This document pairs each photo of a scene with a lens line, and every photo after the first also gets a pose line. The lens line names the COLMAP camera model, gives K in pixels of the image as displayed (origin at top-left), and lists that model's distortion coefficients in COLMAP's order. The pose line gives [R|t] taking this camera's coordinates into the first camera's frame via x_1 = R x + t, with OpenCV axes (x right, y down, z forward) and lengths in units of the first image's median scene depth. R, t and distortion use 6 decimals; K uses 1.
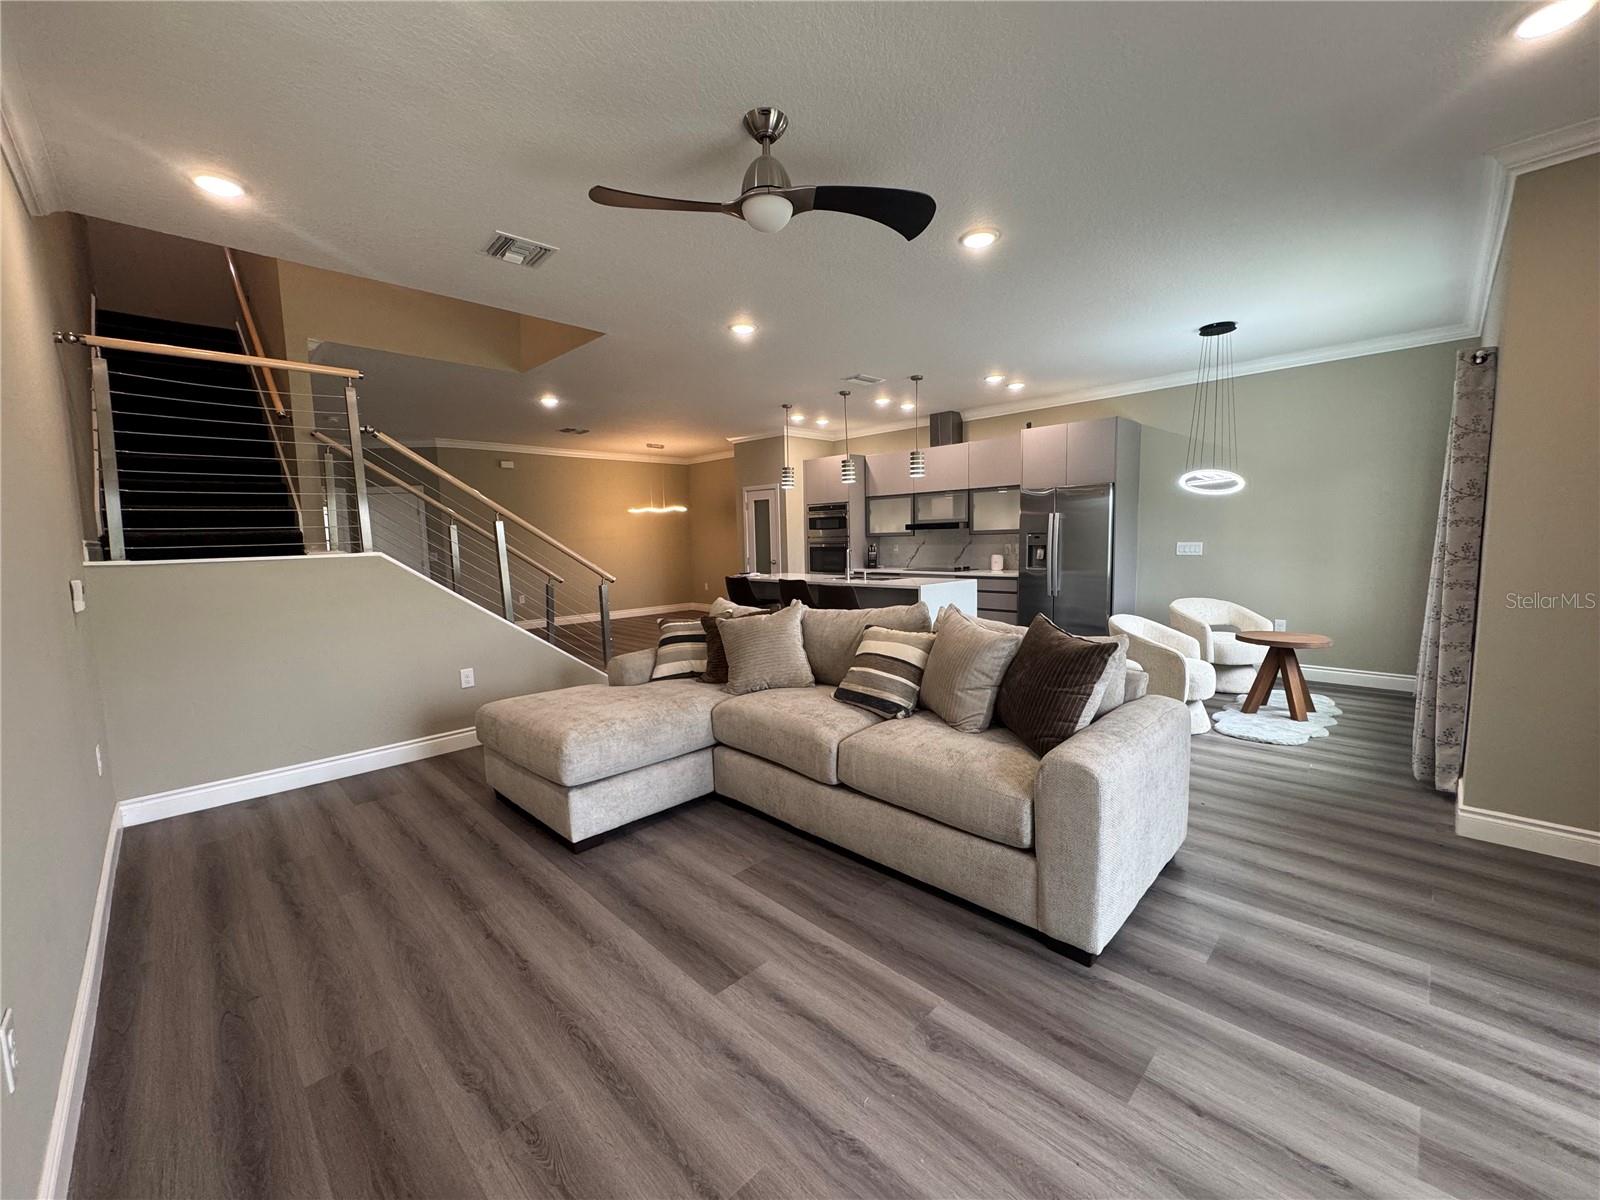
lens RADIAL K [[644.2, 0, 793.0], [0, 644.2, 601.7], [0, 0, 1]] dist [-0.002716, 0.000623]
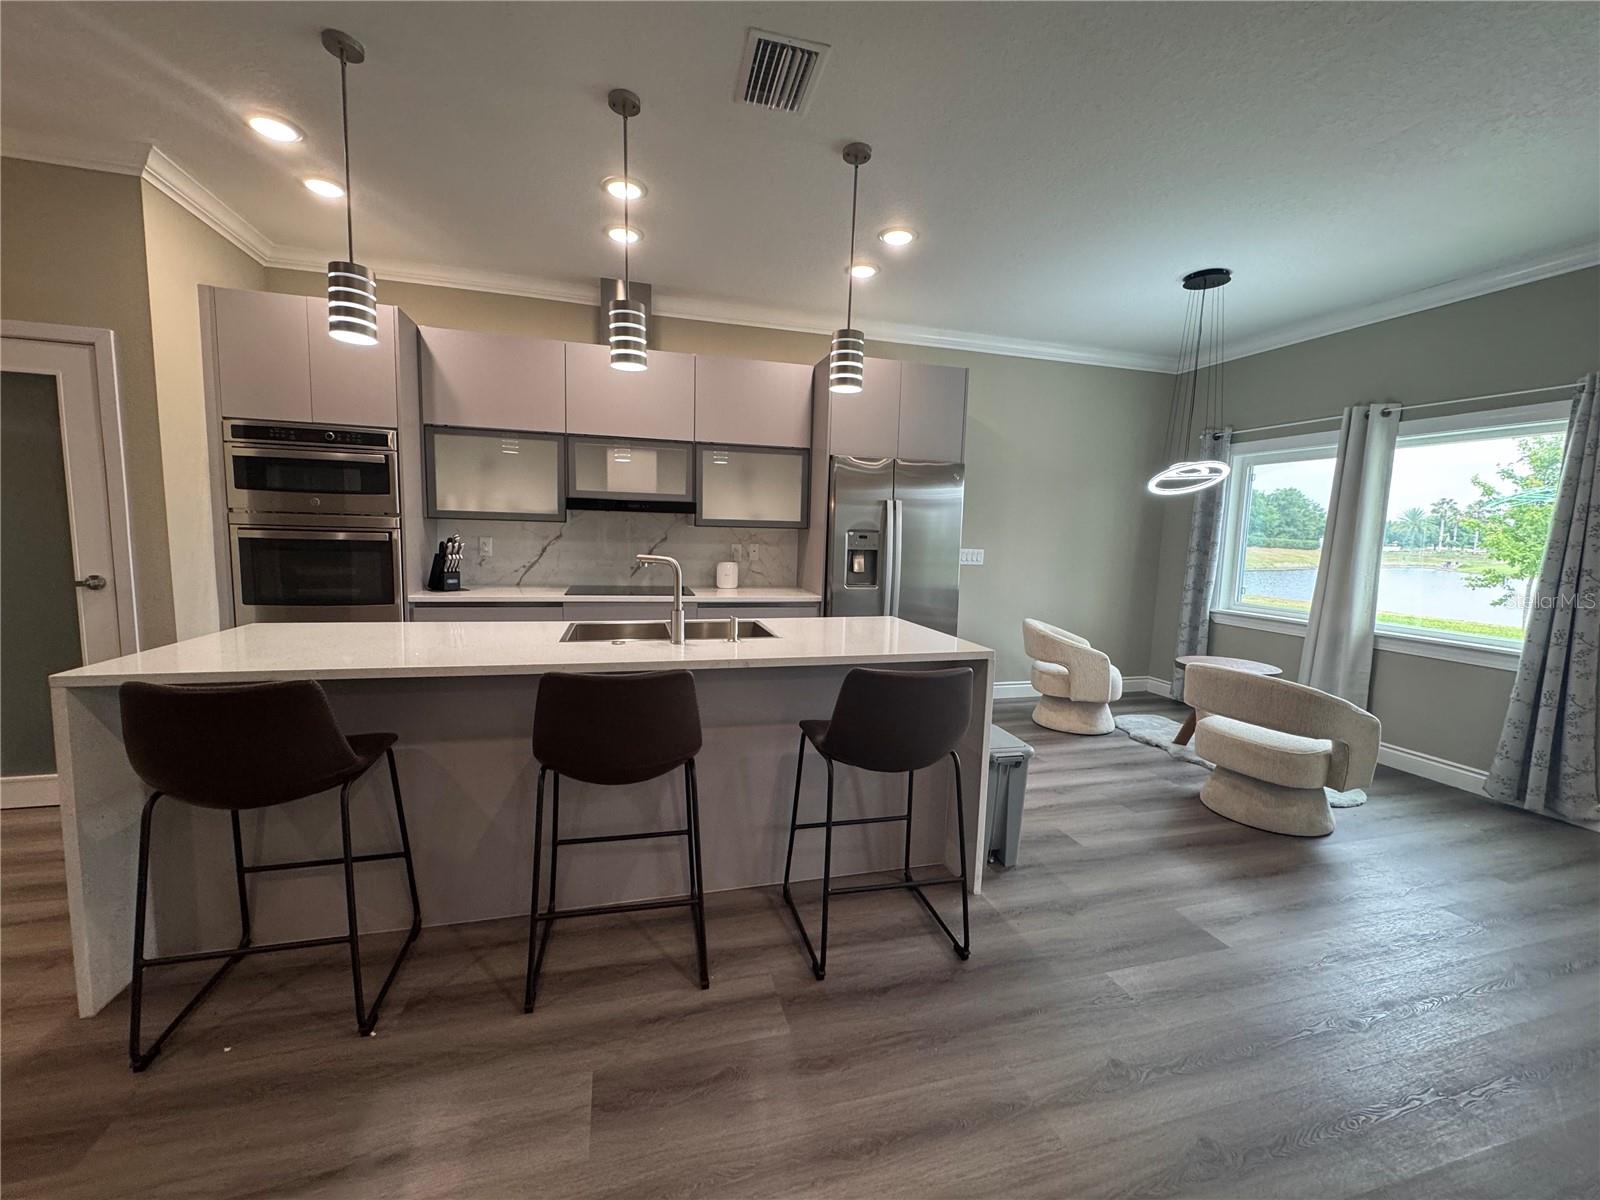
lens RADIAL K [[644.2, 0, 799.7], [0, 644.2, 596.7], [0, 0, 1]] dist [-0.002716, 0.000623]
pose [[0.476416, -0.054701, 0.877517, -0.162302], [0.049950, 0.998135, 0.035101, -0.057051], [-0.877800, 0.027109, 0.478260, 0.641389]]
